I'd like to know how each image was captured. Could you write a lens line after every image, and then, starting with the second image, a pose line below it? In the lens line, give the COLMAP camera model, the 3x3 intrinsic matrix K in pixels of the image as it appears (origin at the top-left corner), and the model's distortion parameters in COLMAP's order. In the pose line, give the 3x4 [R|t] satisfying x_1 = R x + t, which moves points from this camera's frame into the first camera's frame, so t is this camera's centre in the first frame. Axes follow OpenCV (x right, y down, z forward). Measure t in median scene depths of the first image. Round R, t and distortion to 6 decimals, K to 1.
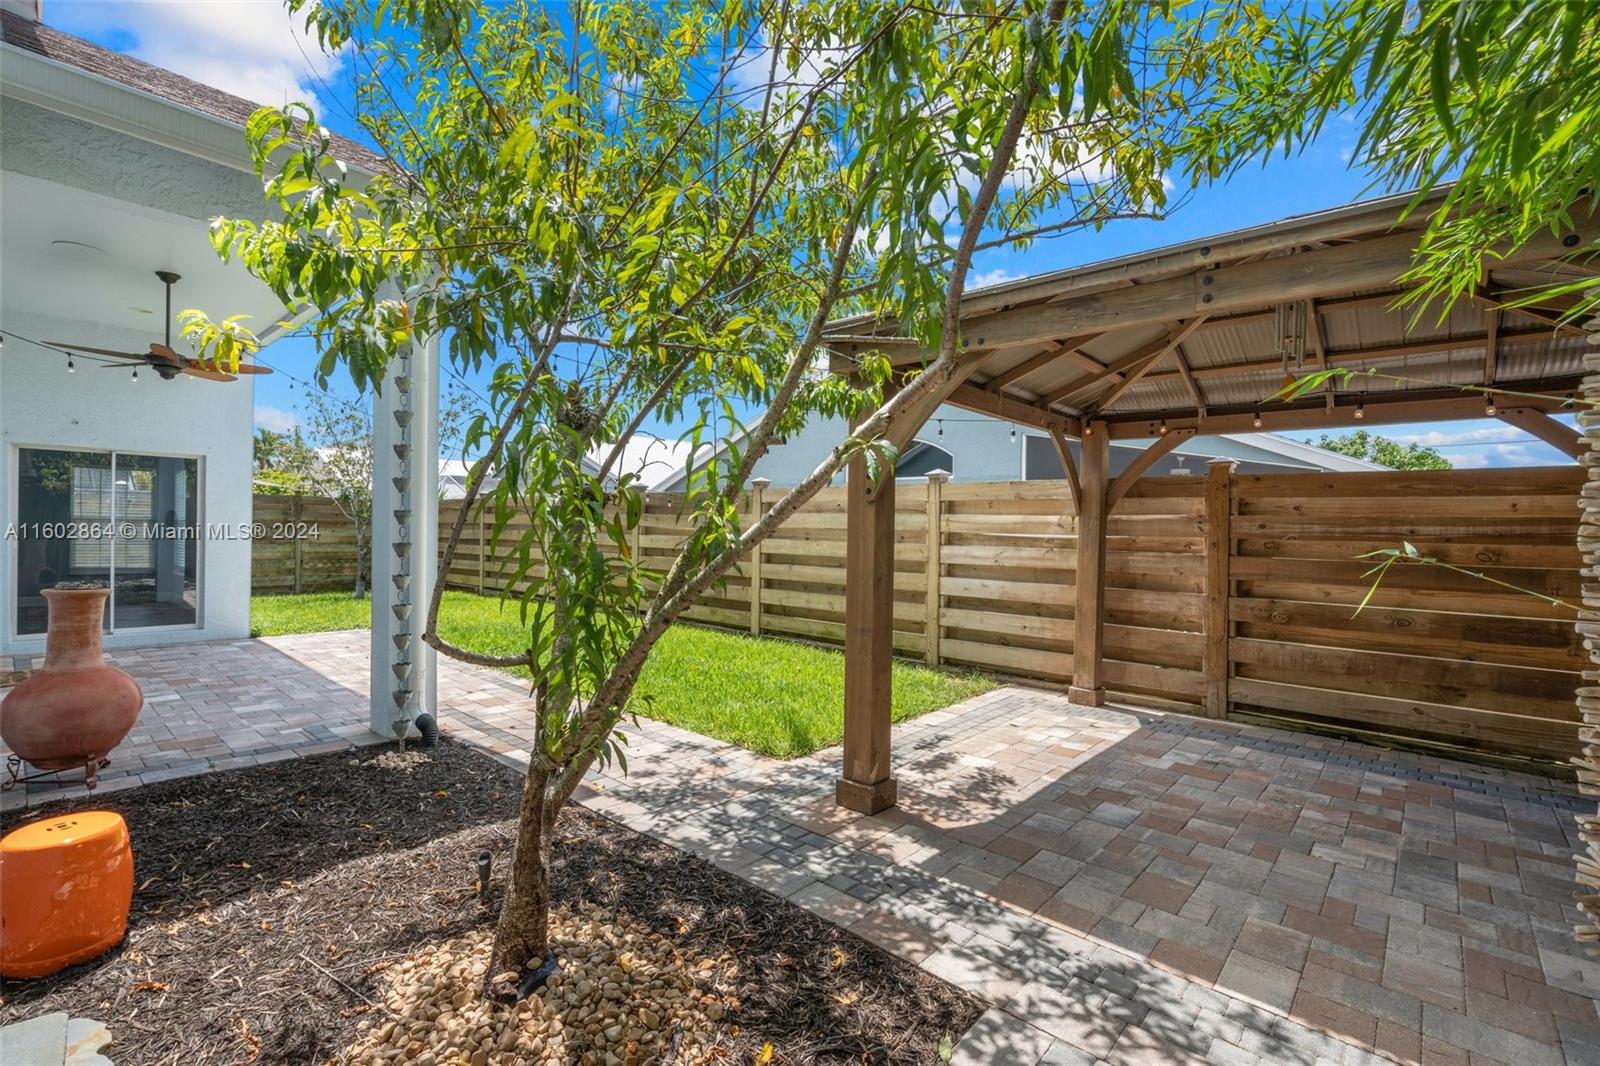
lens RADIAL K [[729.5, 0, 789.9], [0, 729.5, 525.4], [0, 0, 1]] dist [-0.000082, 0.000873]
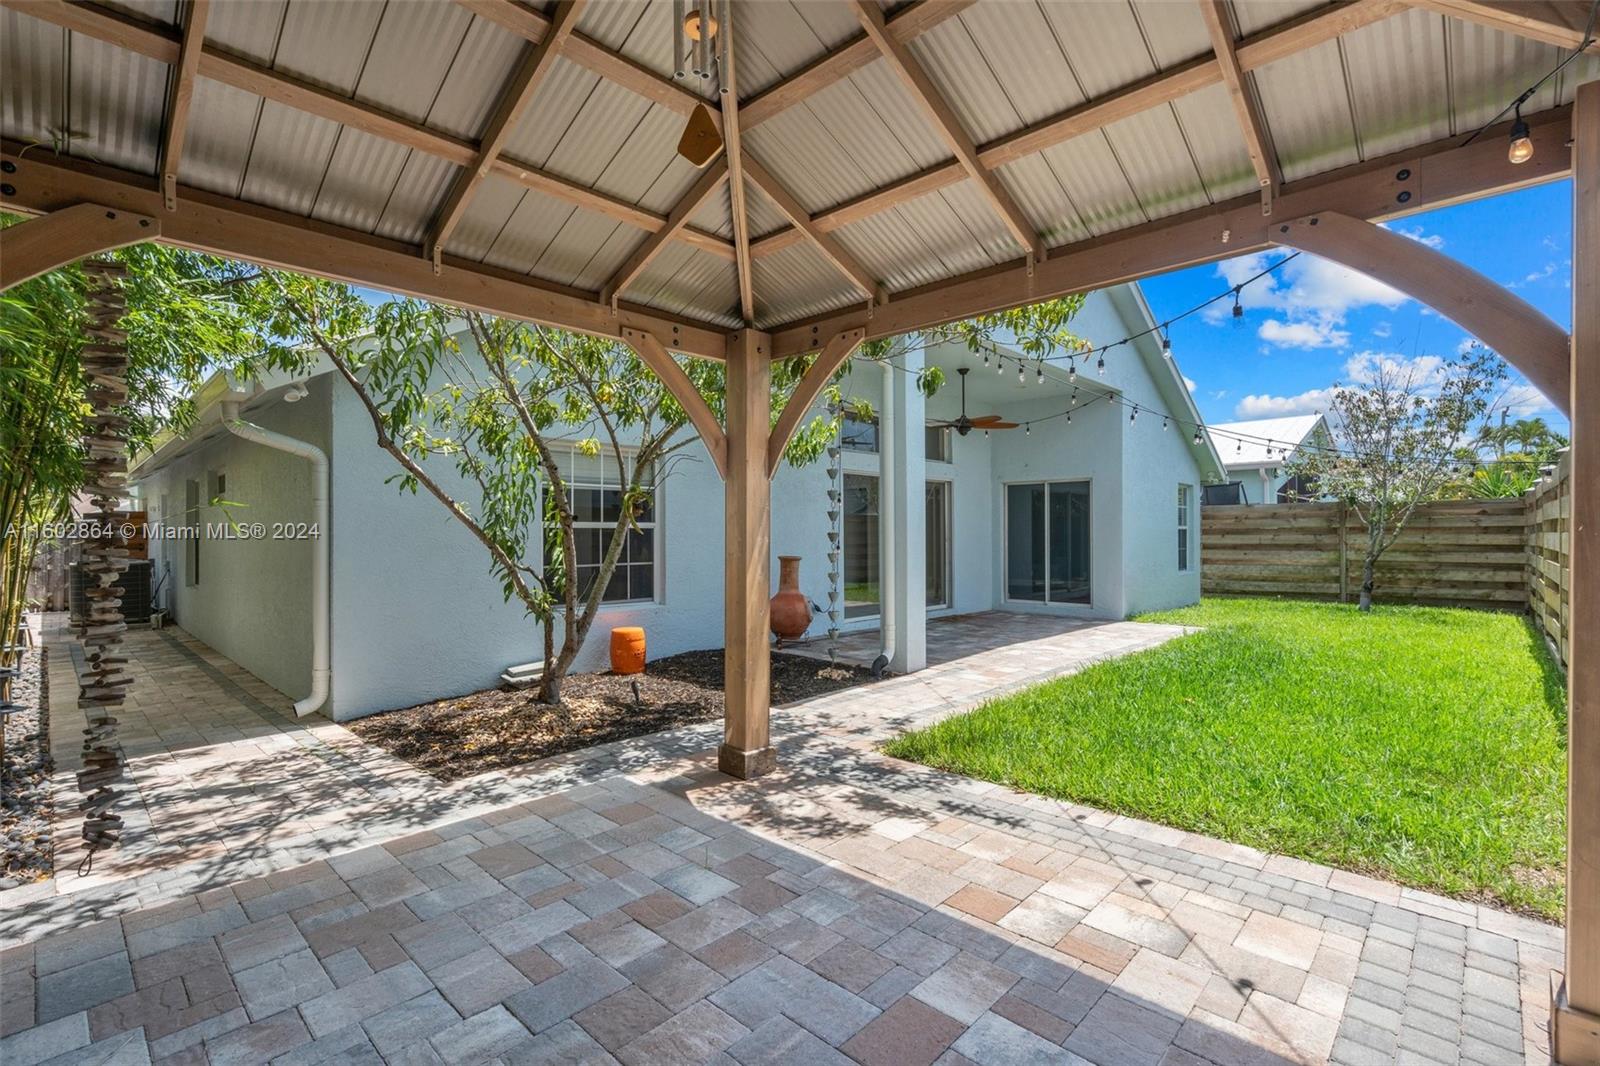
lens RADIAL K [[729.5, 0, 792.9], [0, 729.5, 543.5], [0, 0, 1]] dist [-0.000082, 0.000873]
pose [[-0.054370, -0.009987, -0.998471, 1.050219], [0.005056, 0.999934, -0.010277, 0.062962], [0.998508, -0.005607, -0.054316, 1.026286]]
